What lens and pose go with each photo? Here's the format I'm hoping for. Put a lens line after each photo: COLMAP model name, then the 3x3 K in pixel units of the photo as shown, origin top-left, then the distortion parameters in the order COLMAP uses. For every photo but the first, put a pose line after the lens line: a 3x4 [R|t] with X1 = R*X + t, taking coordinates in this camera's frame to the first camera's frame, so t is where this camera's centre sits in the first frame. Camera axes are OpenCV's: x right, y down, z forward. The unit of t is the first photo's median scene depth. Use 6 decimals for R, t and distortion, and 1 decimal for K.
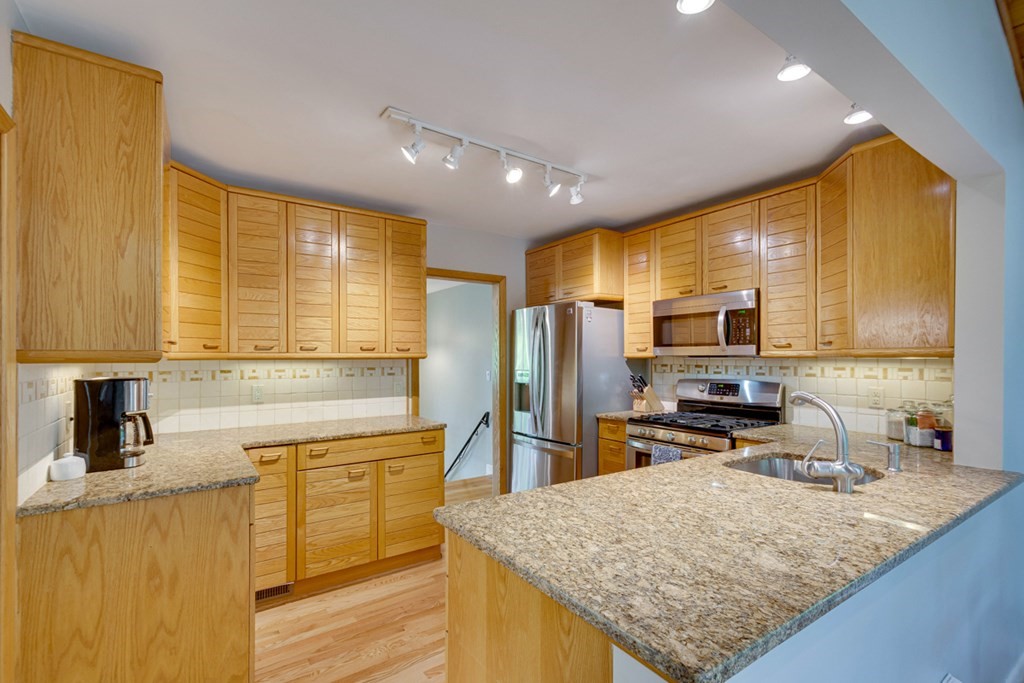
lens RADIAL K [[459.7, 0, 511.8], [0, 459.7, 360.2], [0, 0, 1]] dist [0.000190, 0.000332]
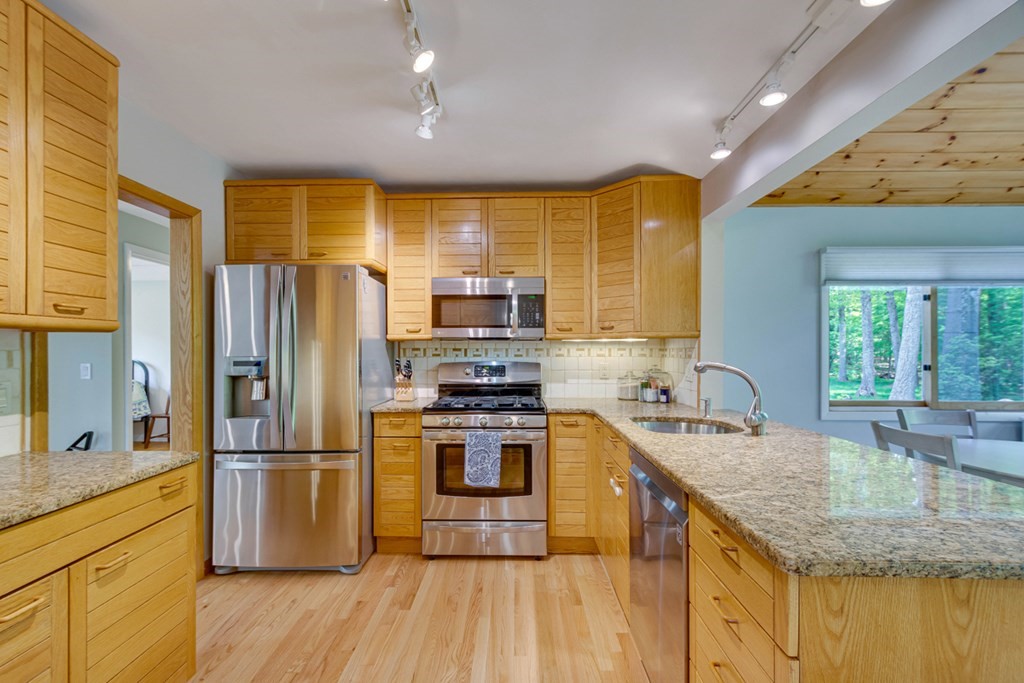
lens RADIAL K [[445.5, 0, 490.6], [0, 445.5, 354.9], [0, 0, 1]] dist [0.005550, -0.000621]
pose [[0.594035, -0.006504, 0.804413, -0.354236], [0.005332, 0.999977, 0.004148, 0.022578], [-0.804421, 0.001825, 0.594057, 0.397309]]
